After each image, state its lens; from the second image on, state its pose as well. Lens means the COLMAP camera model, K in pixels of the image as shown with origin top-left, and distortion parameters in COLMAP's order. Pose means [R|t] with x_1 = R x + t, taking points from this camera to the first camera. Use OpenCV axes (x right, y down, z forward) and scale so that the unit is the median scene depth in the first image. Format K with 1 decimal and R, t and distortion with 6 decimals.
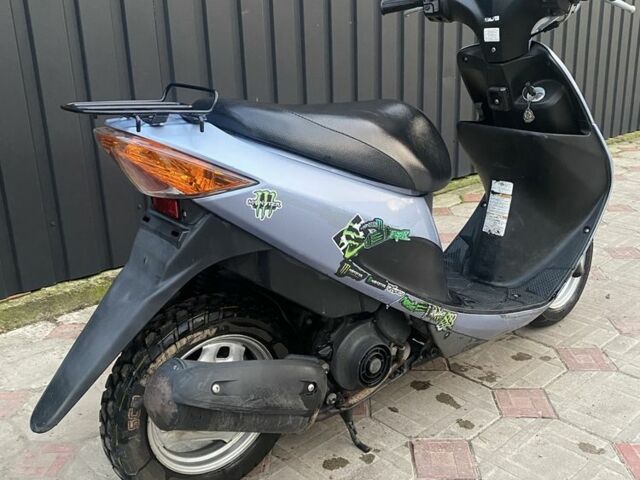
lens RADIAL K [[685.2, 0, 320.6], [0, 685.2, 243.5], [0, 0, 1]] dist [0.043241, 0.000000]
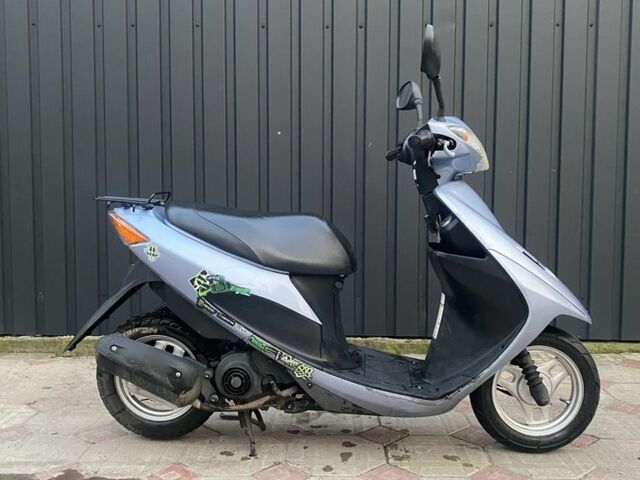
lens RADIAL K [[685.2, 0, 322.2], [0, 685.2, 238.8], [0, 0, 1]] dist [0.043241, 0.000000]
pose [[0.696707, 0.067374, -0.714185, 1.370818], [-0.236253, 0.961589, -0.139757, 0.049059], [0.677336, 0.266098, 0.685863, 0.031185]]
